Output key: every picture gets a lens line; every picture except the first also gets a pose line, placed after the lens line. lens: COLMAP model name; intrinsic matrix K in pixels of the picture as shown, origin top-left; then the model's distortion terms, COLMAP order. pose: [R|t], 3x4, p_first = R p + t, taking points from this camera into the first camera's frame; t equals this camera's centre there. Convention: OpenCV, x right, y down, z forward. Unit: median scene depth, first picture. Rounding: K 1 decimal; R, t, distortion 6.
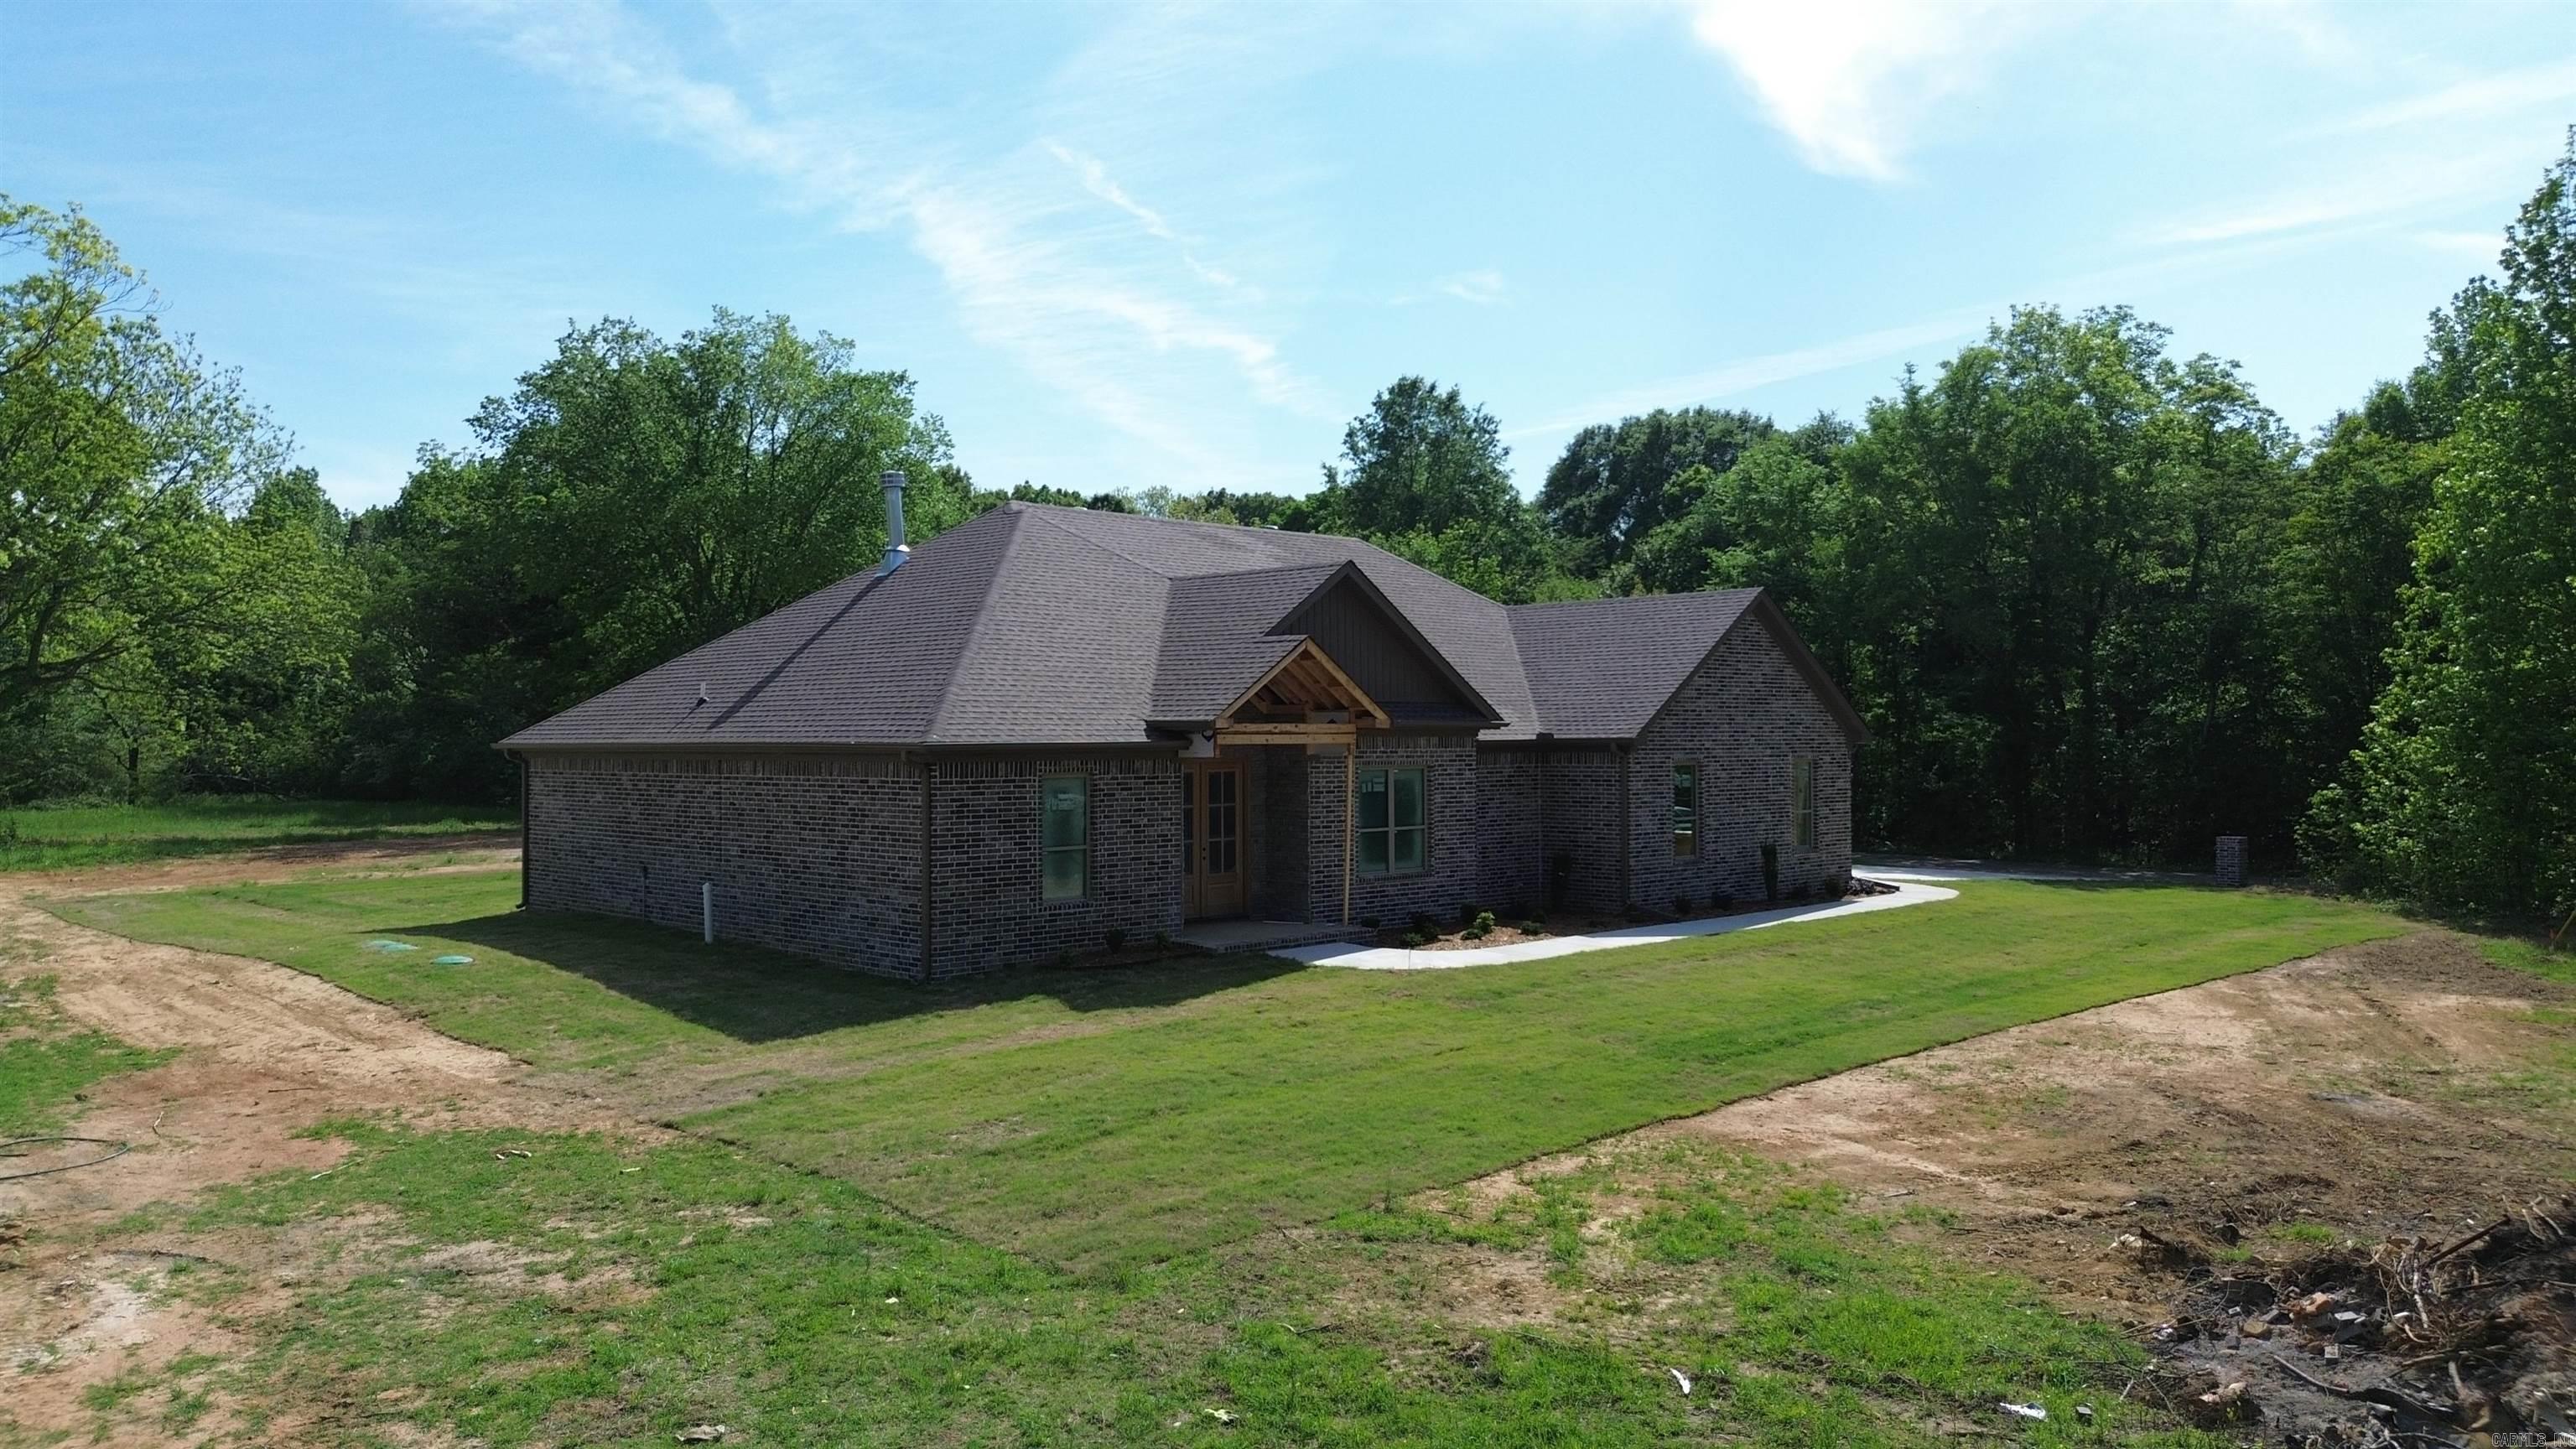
lens RADIAL K [[1814.0, 0, 1281.0], [0, 1814.0, 712.7], [0, 0, 1]] dist [0.068755, -0.070663]
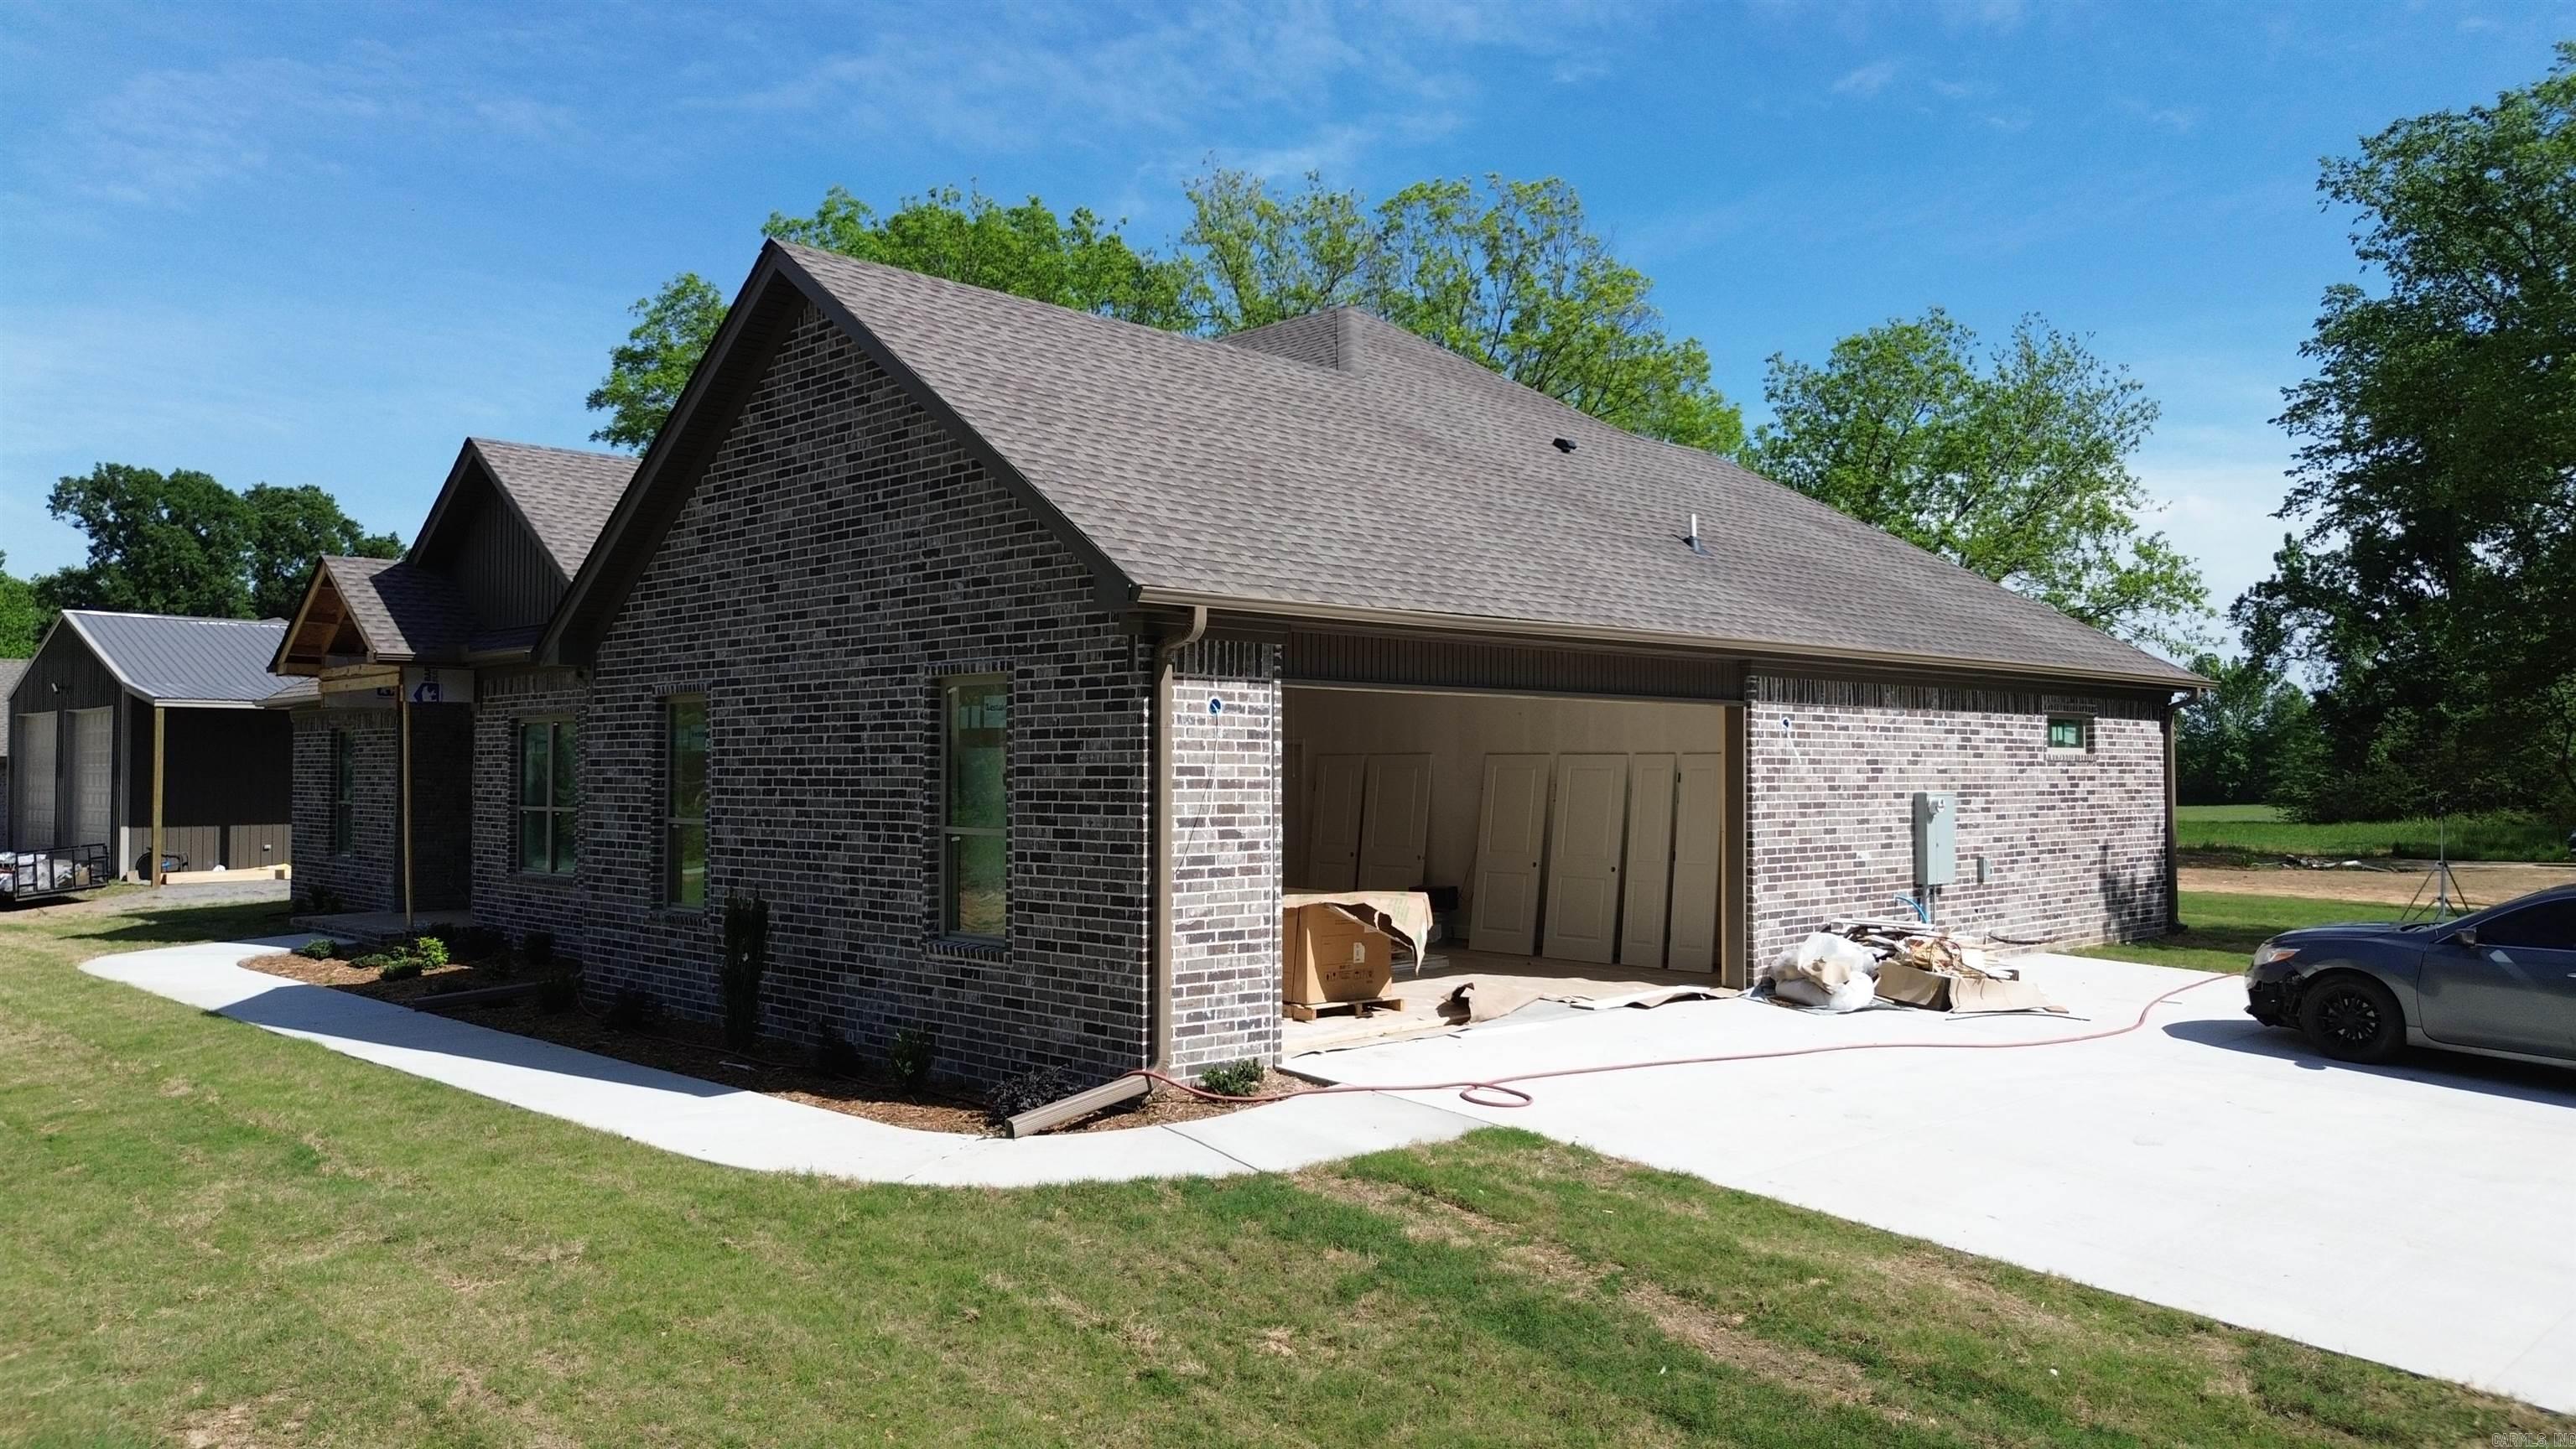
lens RADIAL K [[1811.5, 0, 1288.0], [0, 1811.5, 724.5], [0, 0, 1]] dist [0.099268, -0.114534]
pose [[-0.001801, -0.024155, -0.999707, 1.009251], [0.012155, 0.999634, -0.024175, 0.070104], [0.999925, -0.012195, -0.001506, 1.716951]]
